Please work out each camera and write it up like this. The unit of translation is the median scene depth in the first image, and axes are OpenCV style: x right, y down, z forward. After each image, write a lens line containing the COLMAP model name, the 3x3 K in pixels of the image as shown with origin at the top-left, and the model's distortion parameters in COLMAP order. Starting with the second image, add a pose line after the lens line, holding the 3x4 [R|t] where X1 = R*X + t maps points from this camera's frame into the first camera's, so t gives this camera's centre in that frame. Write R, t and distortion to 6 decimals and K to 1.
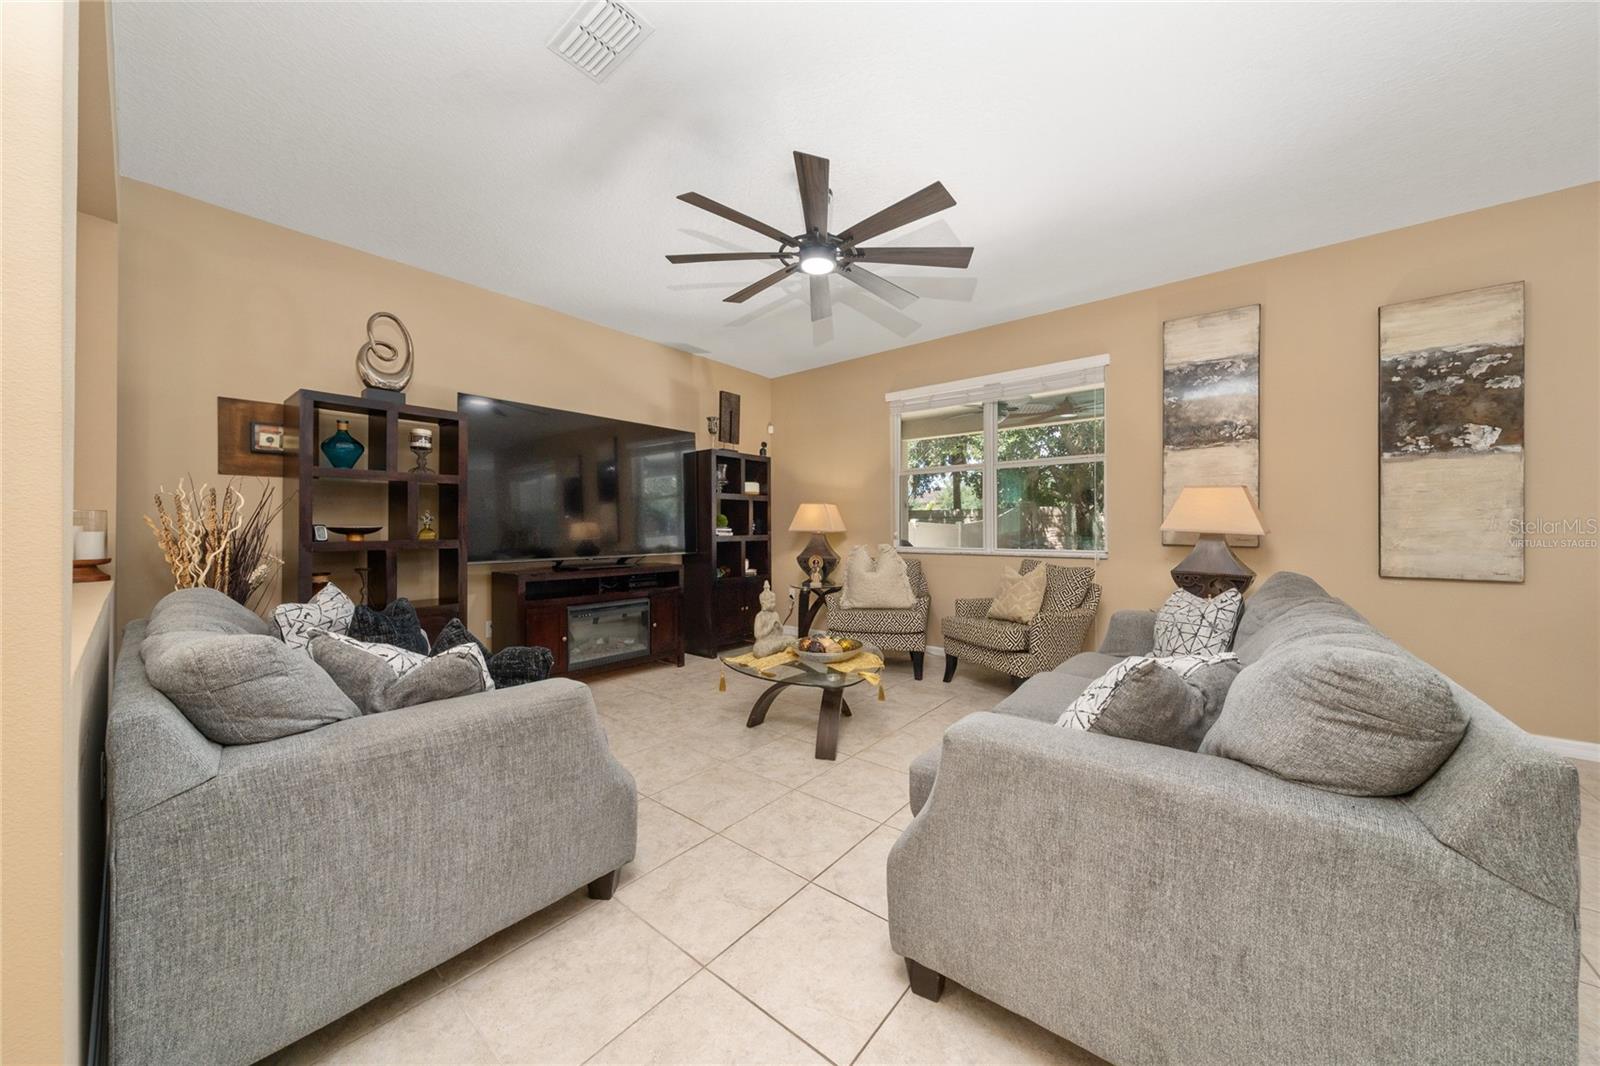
lens RADIAL K [[548.8, 0, 800.8], [0, 548.8, 525.3], [0, 0, 1]] dist [-0.000964, 0.000202]
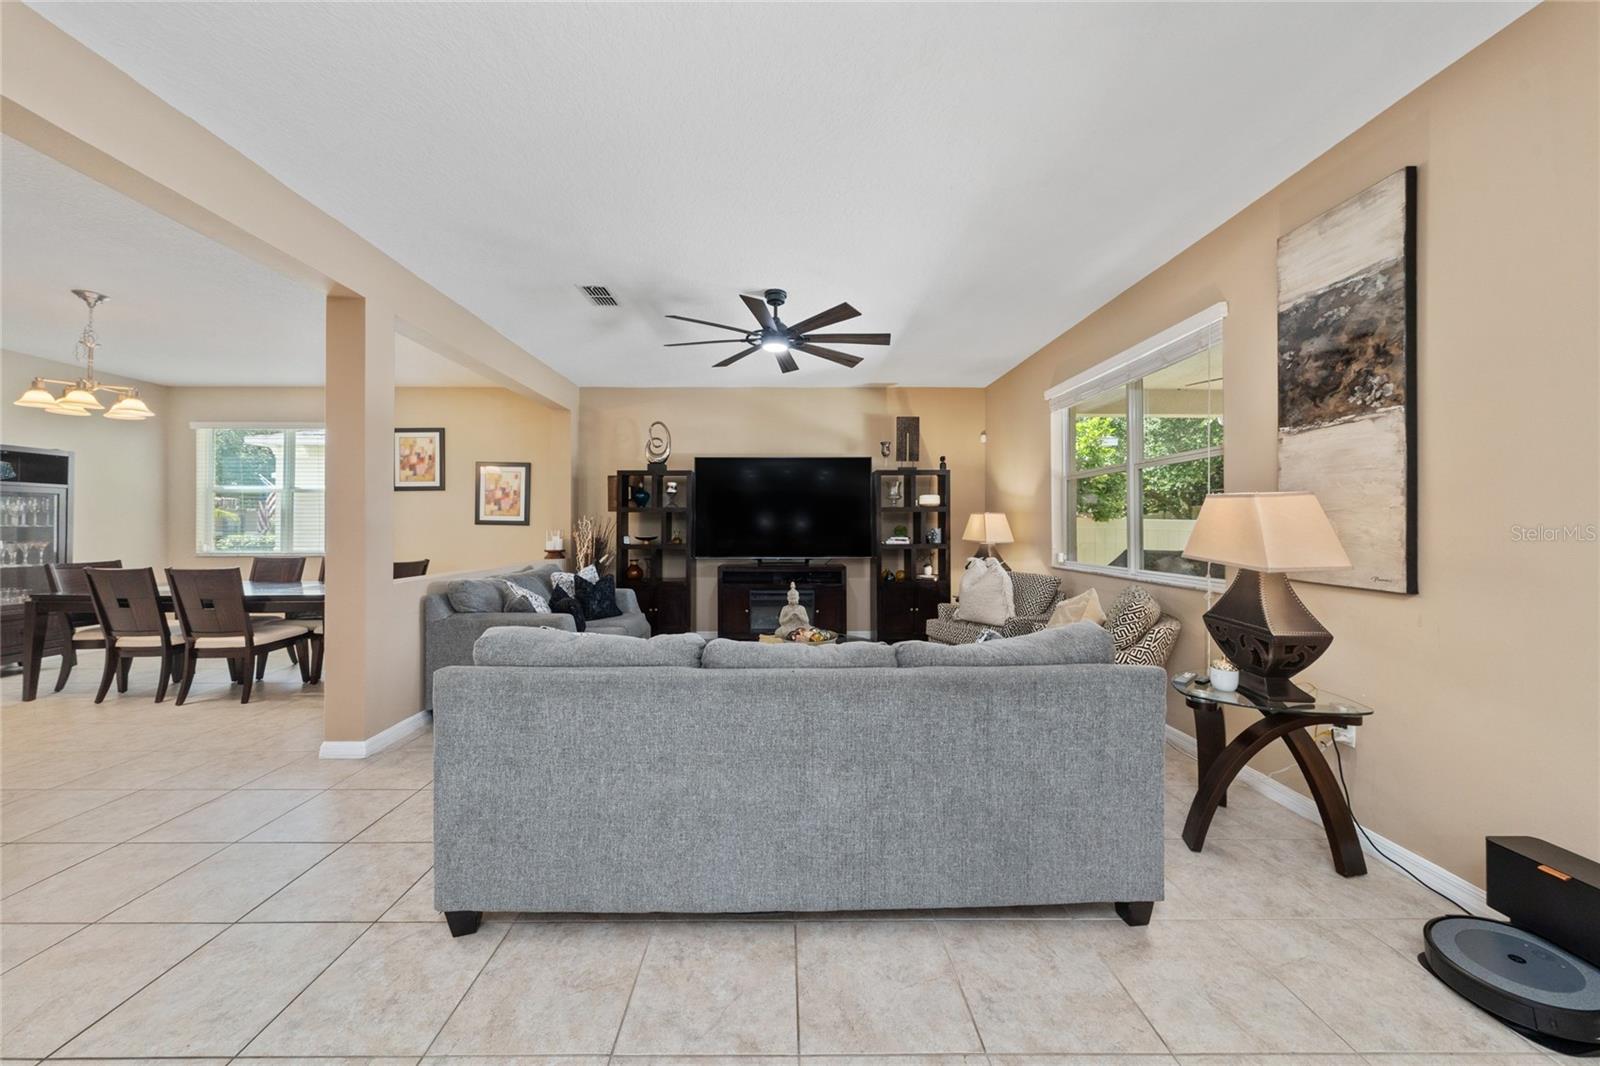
lens RADIAL K [[548.8, 0, 787.4], [0, 548.8, 522.4], [0, 0, 1]] dist [-0.000964, 0.000202]
pose [[0.637944, -0.004549, -0.770069, 0.926561], [0.005283, 0.999985, -0.001531, -0.039439], [0.770065, -0.003091, 0.637958, 0.148818]]
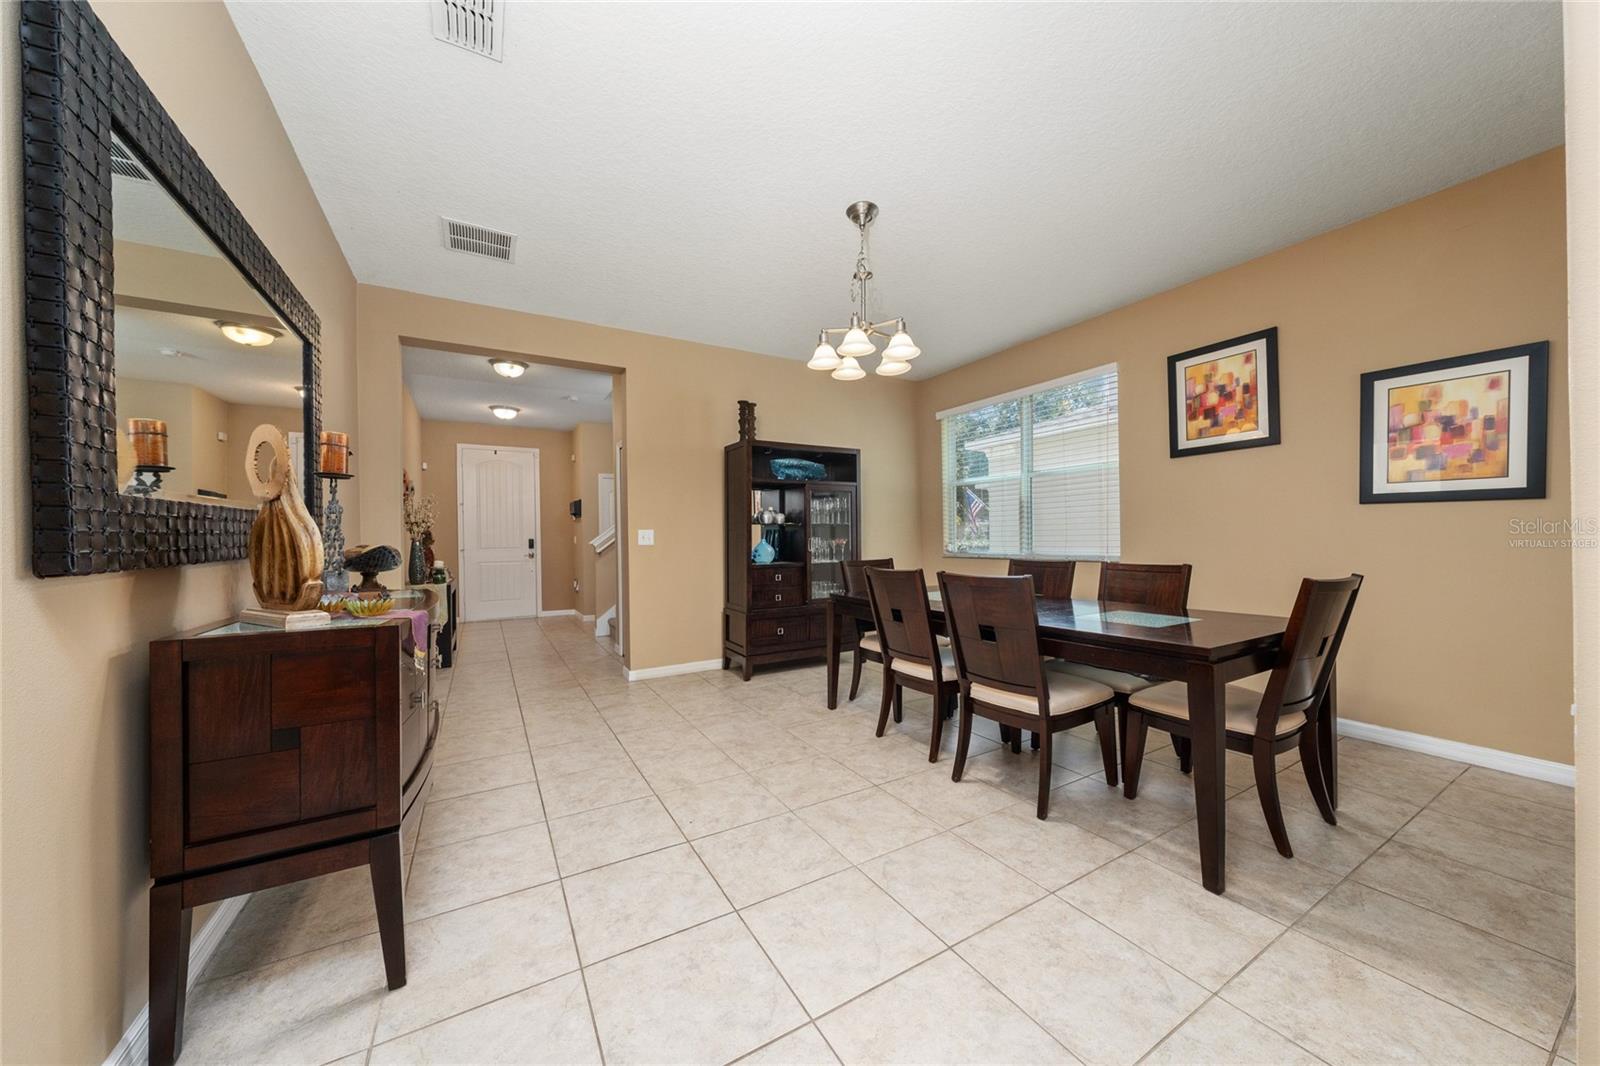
lens RADIAL K [[548.8, 0, 799.1], [0, 548.8, 536.3], [0, 0, 1]] dist [-0.000964, 0.000202]
pose [[-0.347977, 0.001372, -0.937502, 0.360176], [0.021185, 0.999755, -0.006400, -0.015719], [0.937264, -0.022088, -0.347921, 0.036602]]
